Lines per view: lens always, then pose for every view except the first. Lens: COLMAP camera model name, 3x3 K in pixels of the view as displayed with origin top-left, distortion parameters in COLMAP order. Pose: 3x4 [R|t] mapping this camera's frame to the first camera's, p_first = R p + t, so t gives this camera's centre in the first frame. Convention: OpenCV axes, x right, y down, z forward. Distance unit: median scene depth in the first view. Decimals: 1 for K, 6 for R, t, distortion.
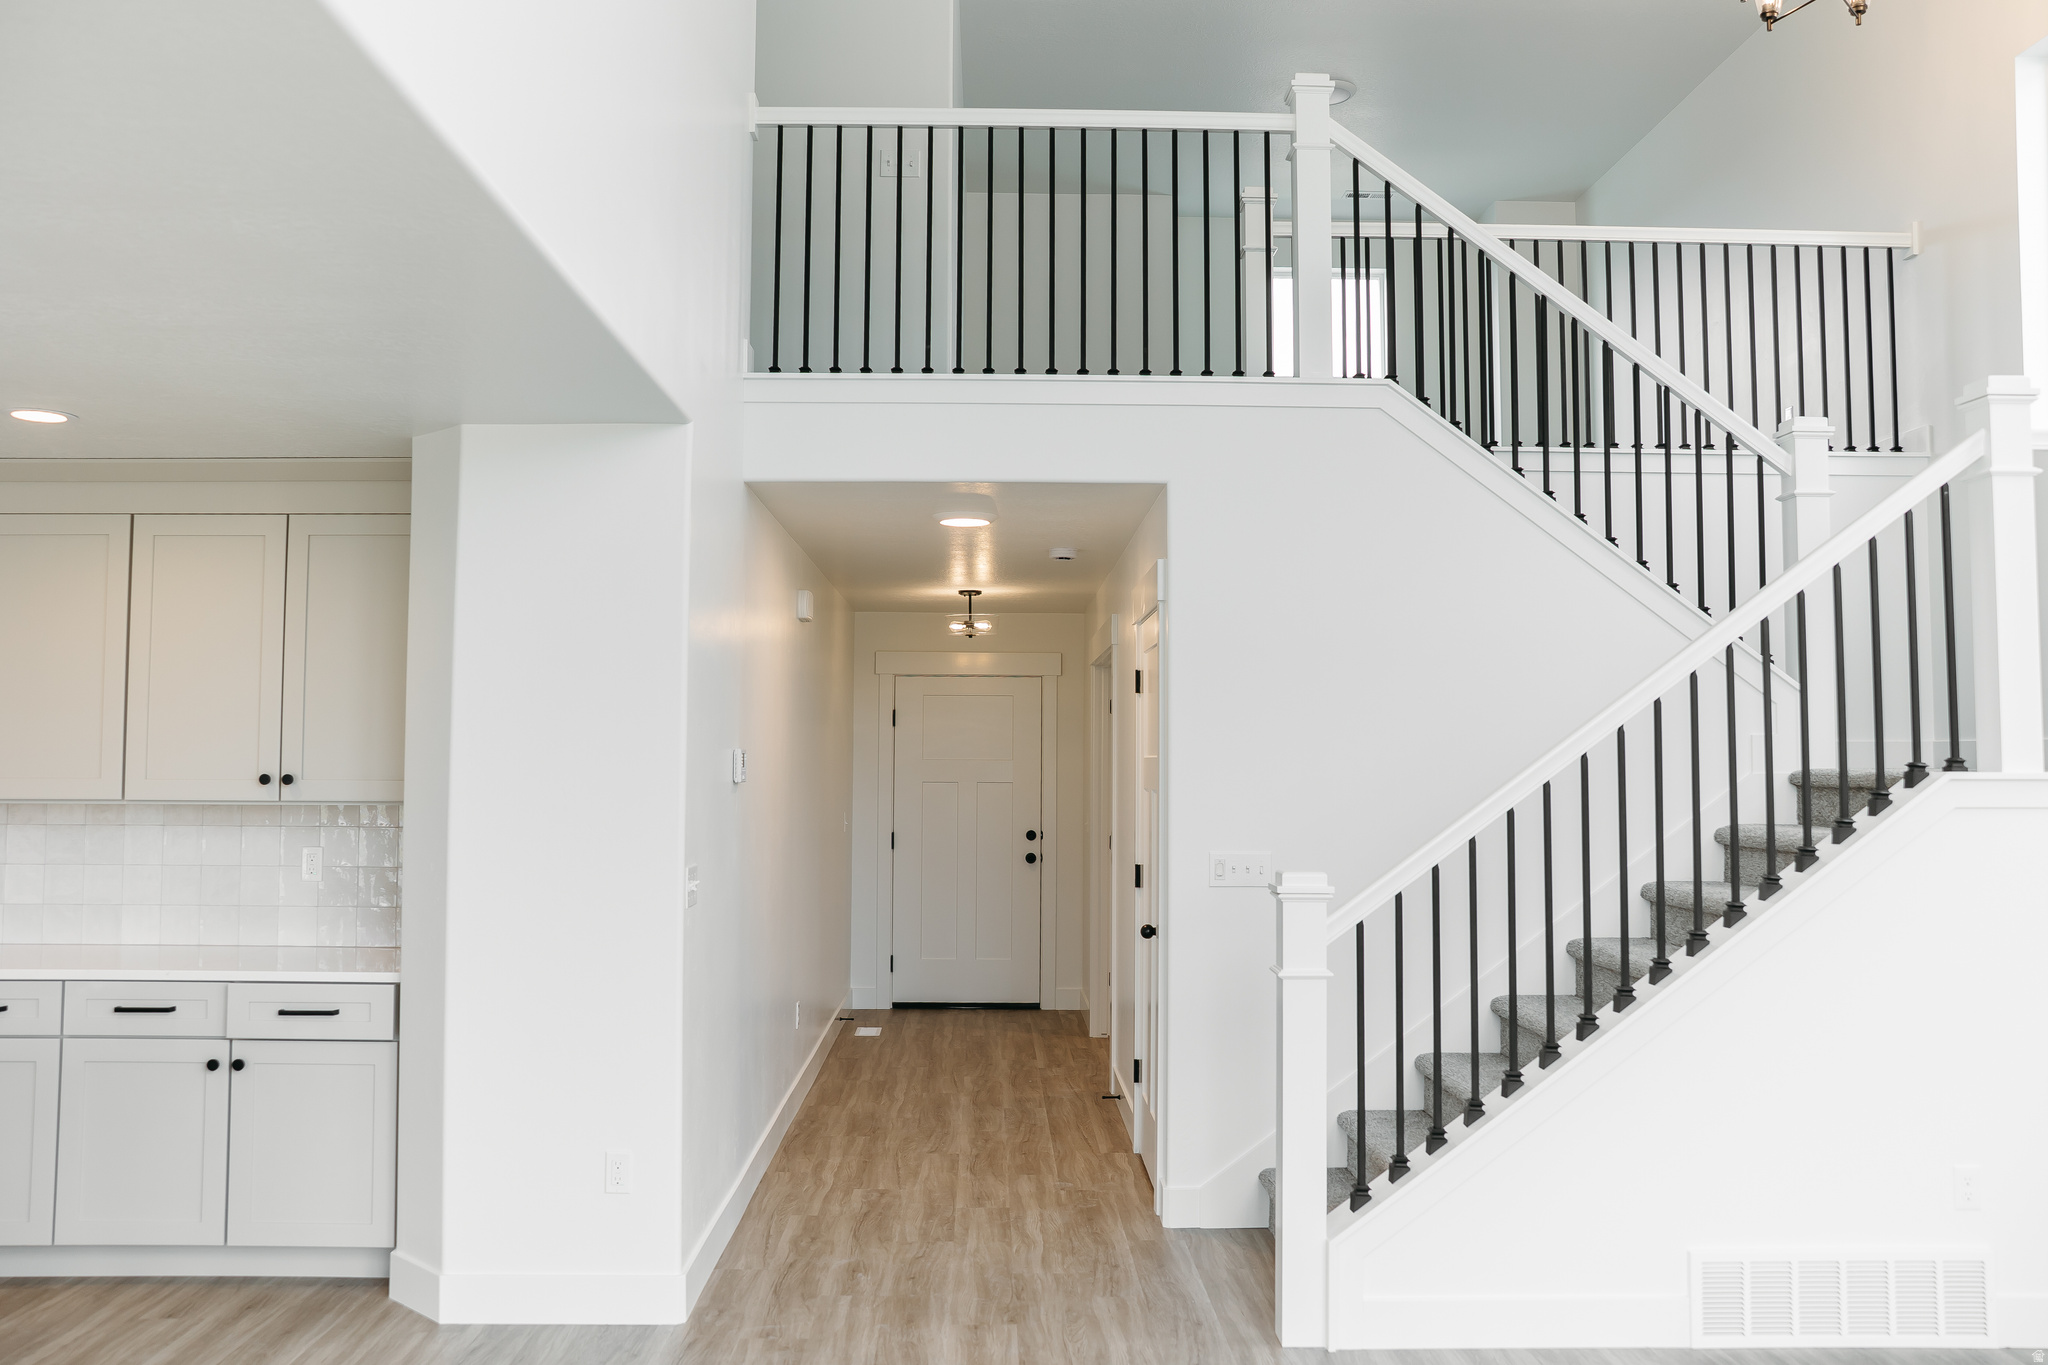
lens RADIAL K [[1697.3, 0, 997.5], [0, 1697.3, 650.8], [0, 0, 1]] dist [-0.075970, 0.043126]
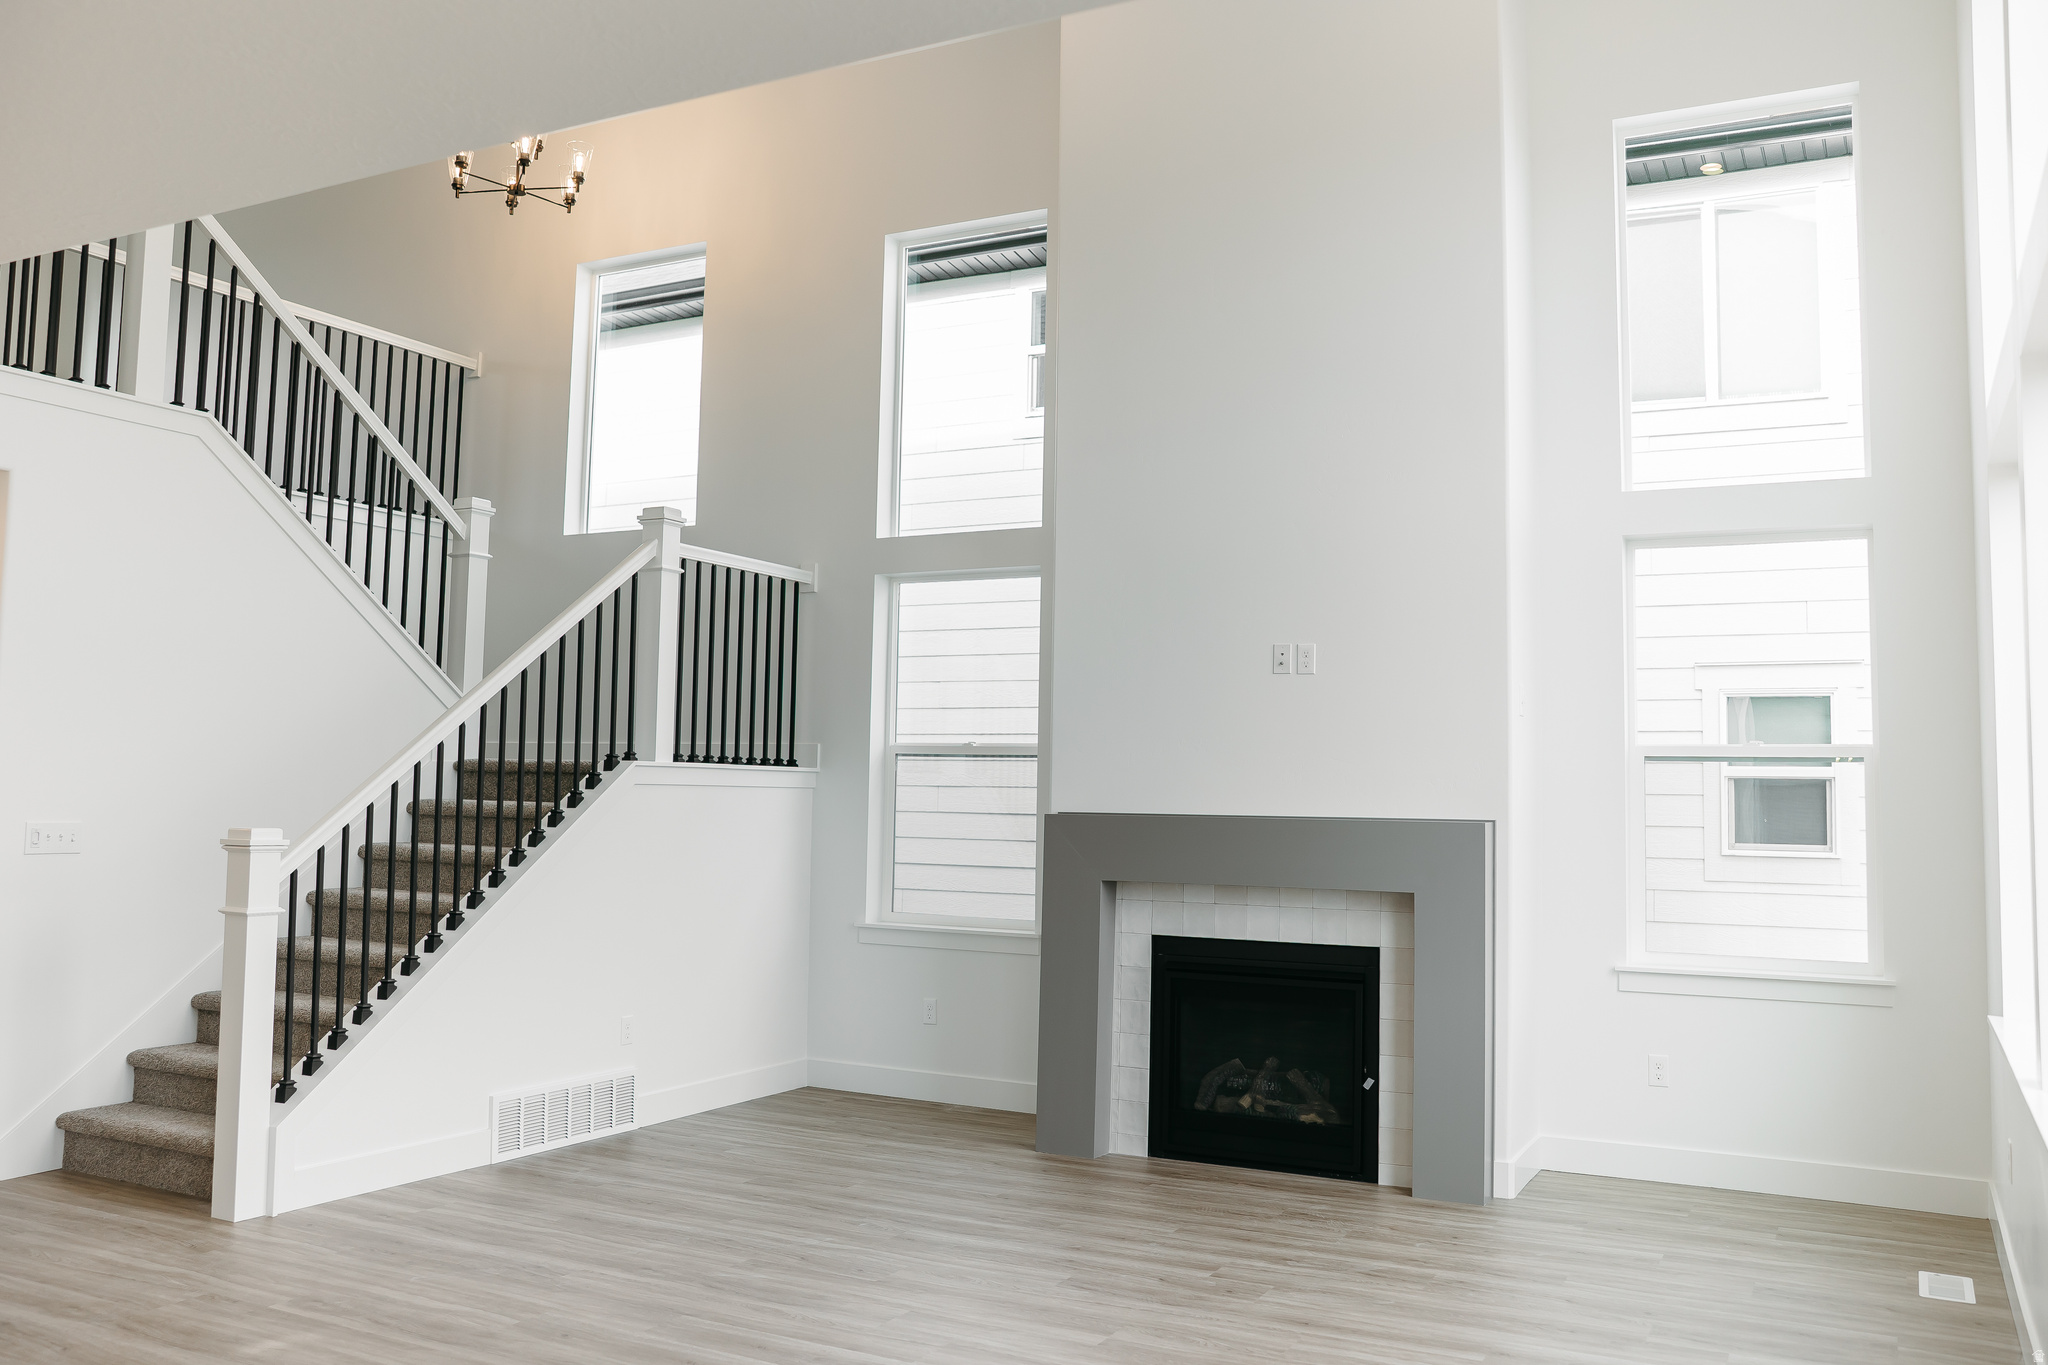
lens RADIAL K [[1697.3, 0, 1035.2], [0, 1697.3, 681.4], [0, 0, 1]] dist [-0.075970, 0.043126]
pose [[0.481702, 0.061299, 0.874189, -0.485123], [-0.066212, 0.997245, -0.033444, 0.022031], [-0.873830, -0.041772, 0.484434, -0.055901]]
